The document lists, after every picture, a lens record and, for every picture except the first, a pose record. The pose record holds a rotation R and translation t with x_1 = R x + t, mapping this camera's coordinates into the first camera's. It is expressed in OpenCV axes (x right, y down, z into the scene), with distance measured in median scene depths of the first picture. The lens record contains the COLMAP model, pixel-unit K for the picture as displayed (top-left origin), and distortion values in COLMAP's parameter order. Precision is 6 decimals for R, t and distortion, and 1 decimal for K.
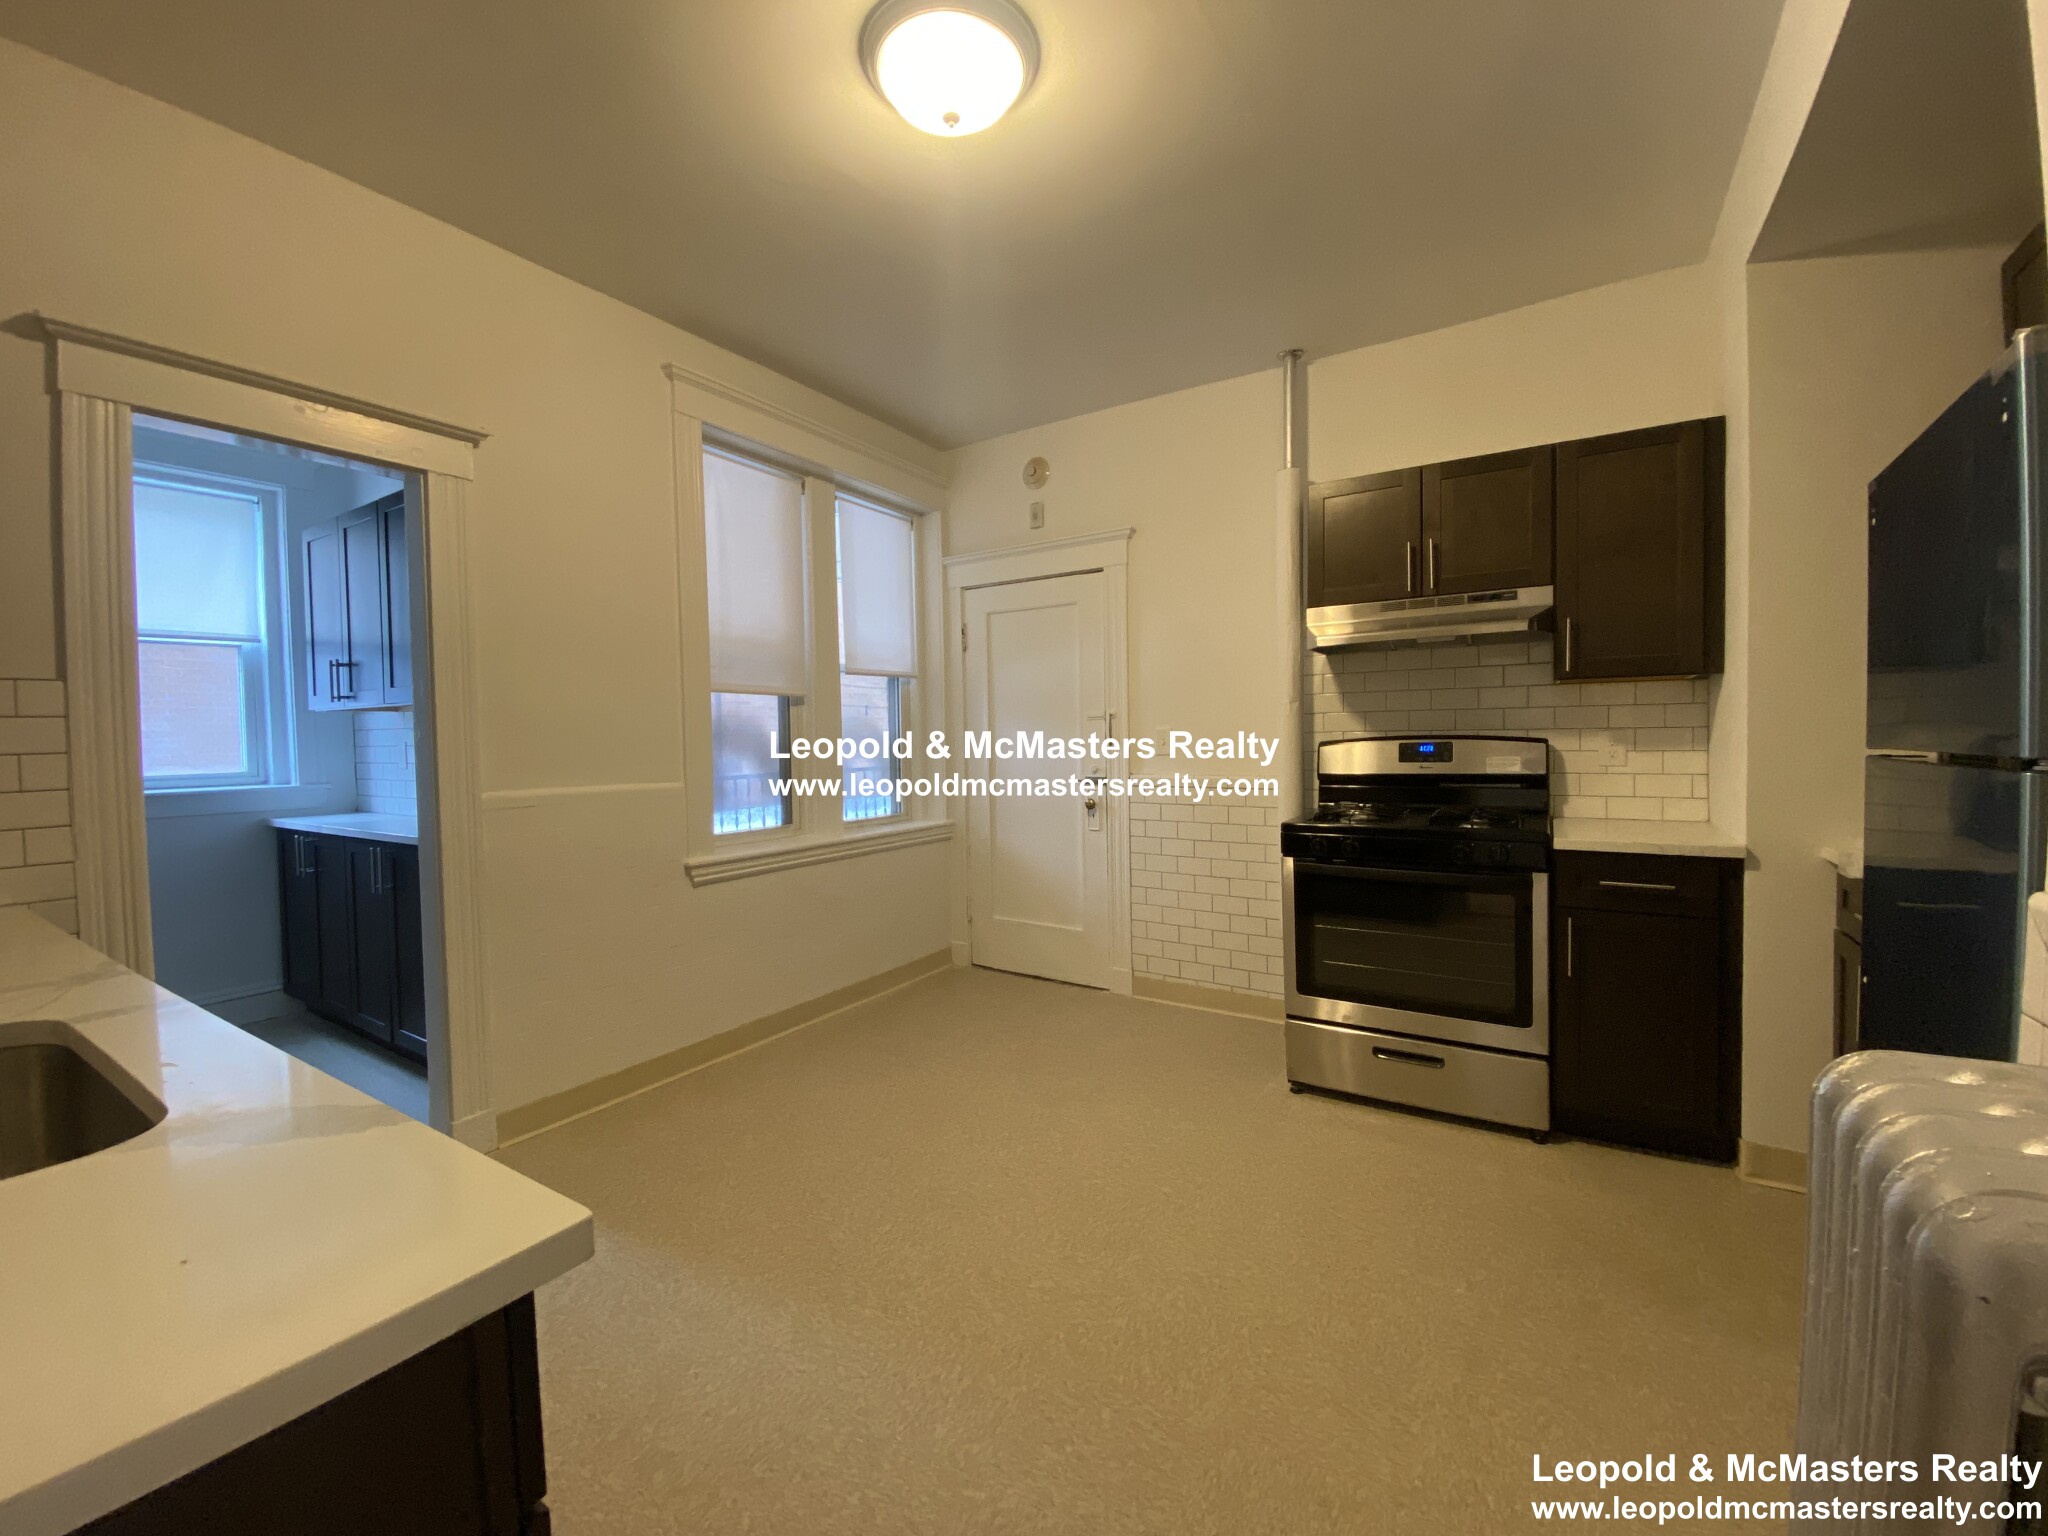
lens RADIAL K [[822.0, 0, 1012.0], [0, 822.0, 760.4], [0, 0, 1]] dist [0.030567, -0.026730]
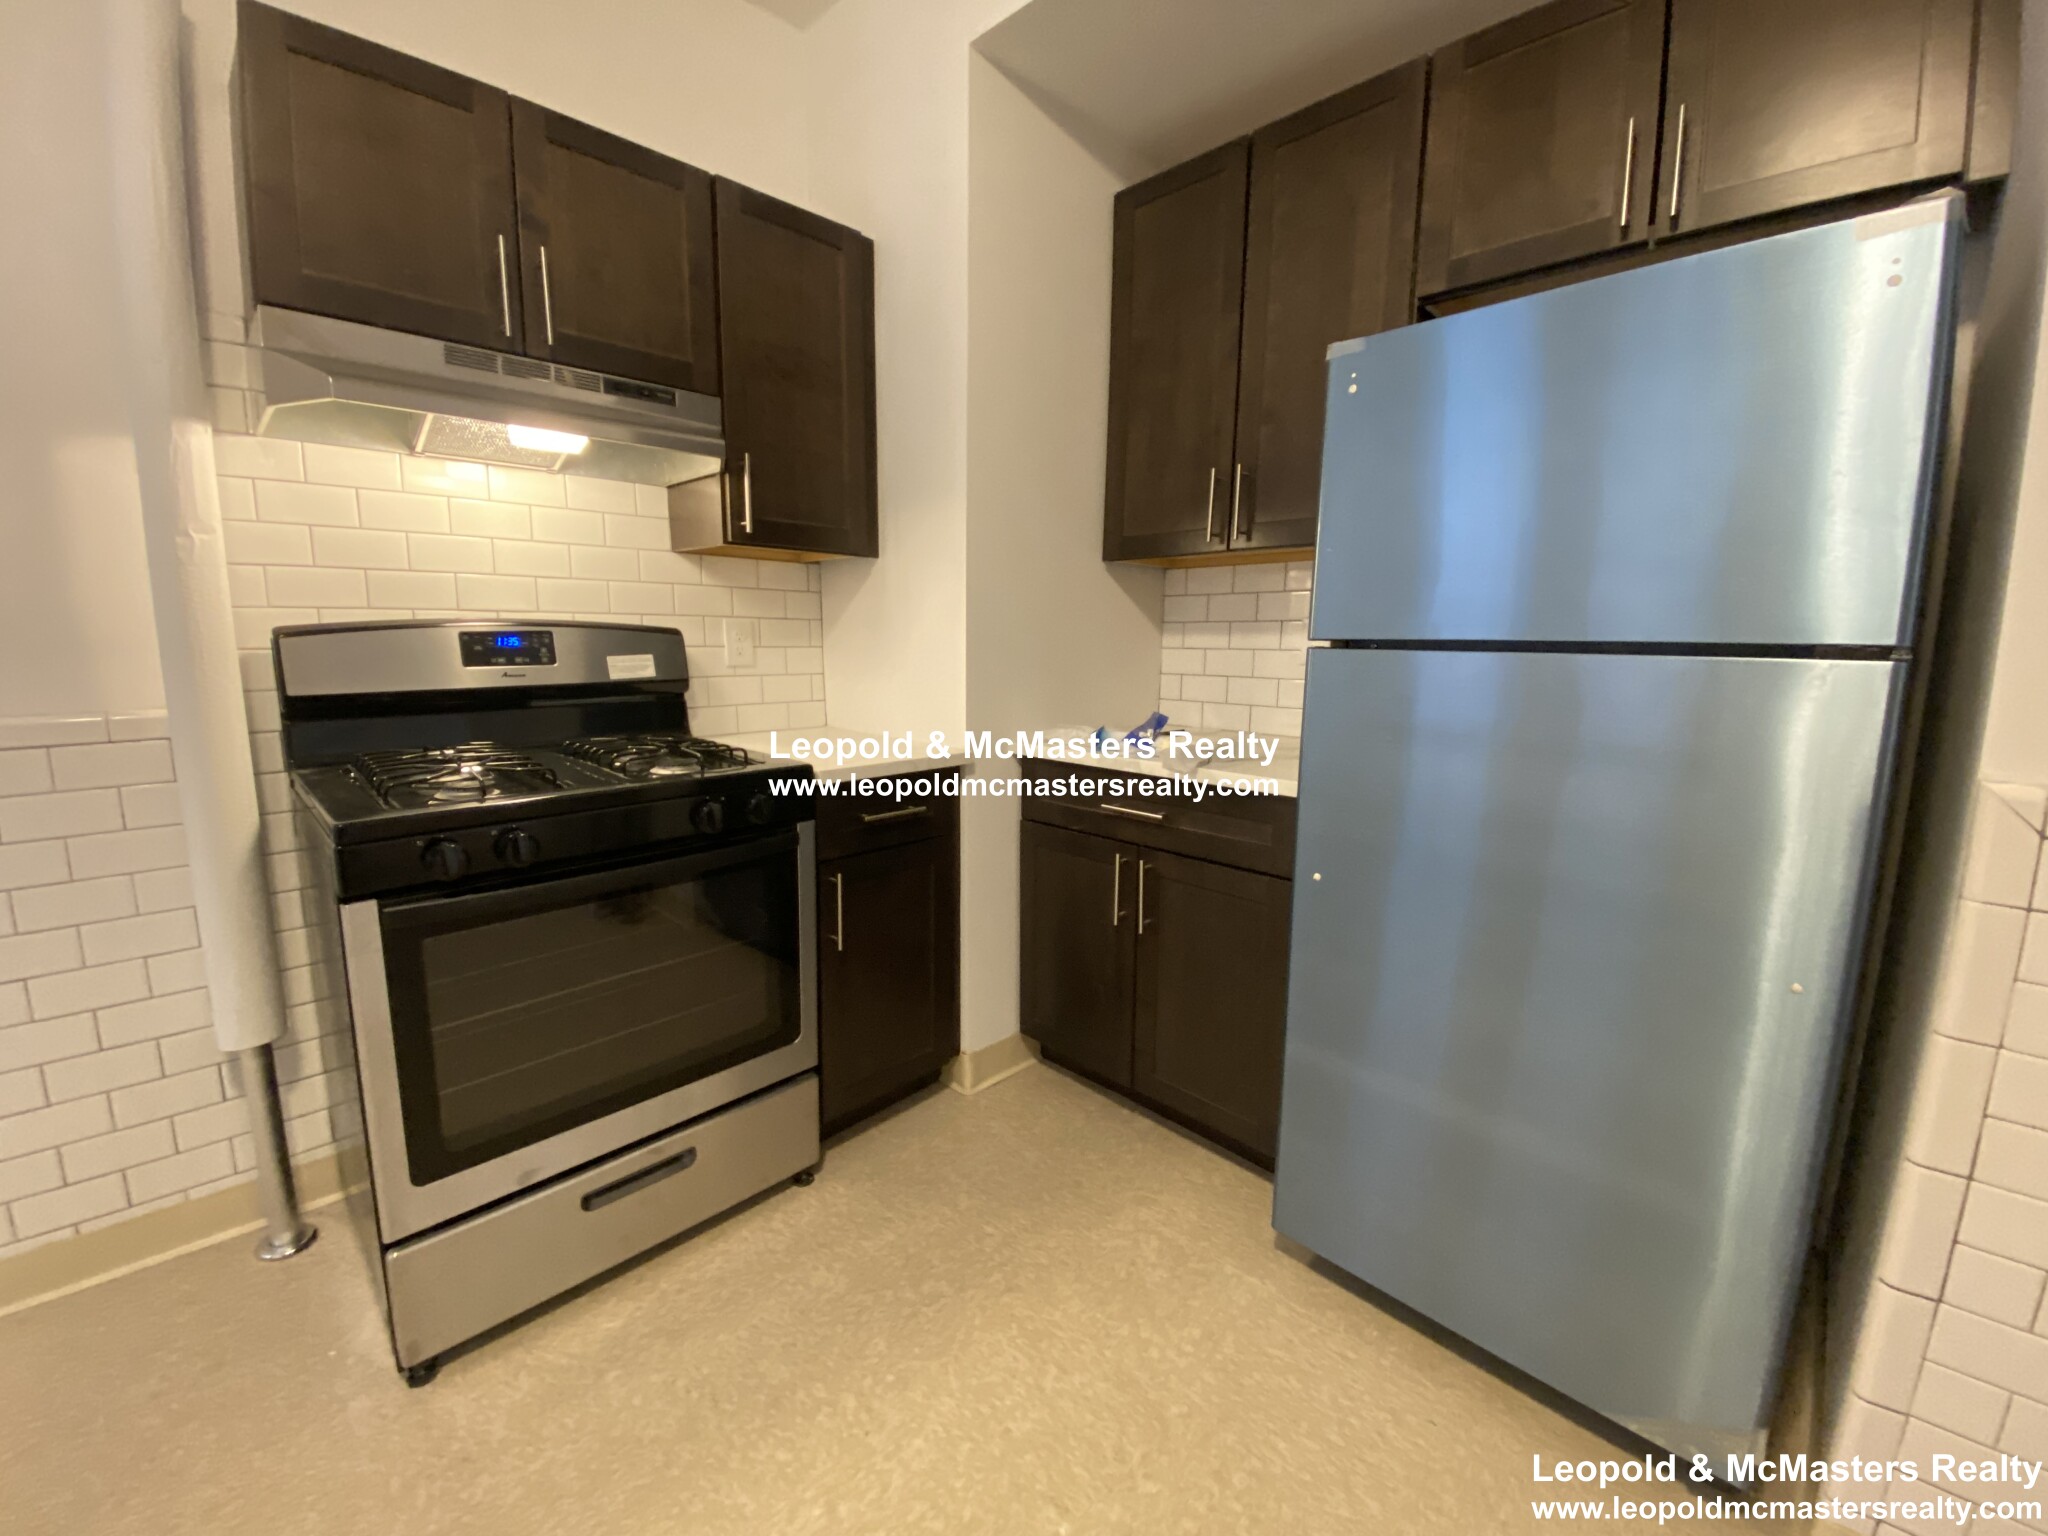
lens RADIAL K [[832.0, 0, 1027.0], [0, 832.0, 760.2], [0, 0, 1]] dist [0.021138, -0.021579]
pose [[0.196730, -0.134109, 0.971243, 0.000391], [0.009975, 0.990824, 0.134792, -0.007749], [-0.980407, -0.016829, 0.196263, 0.571086]]
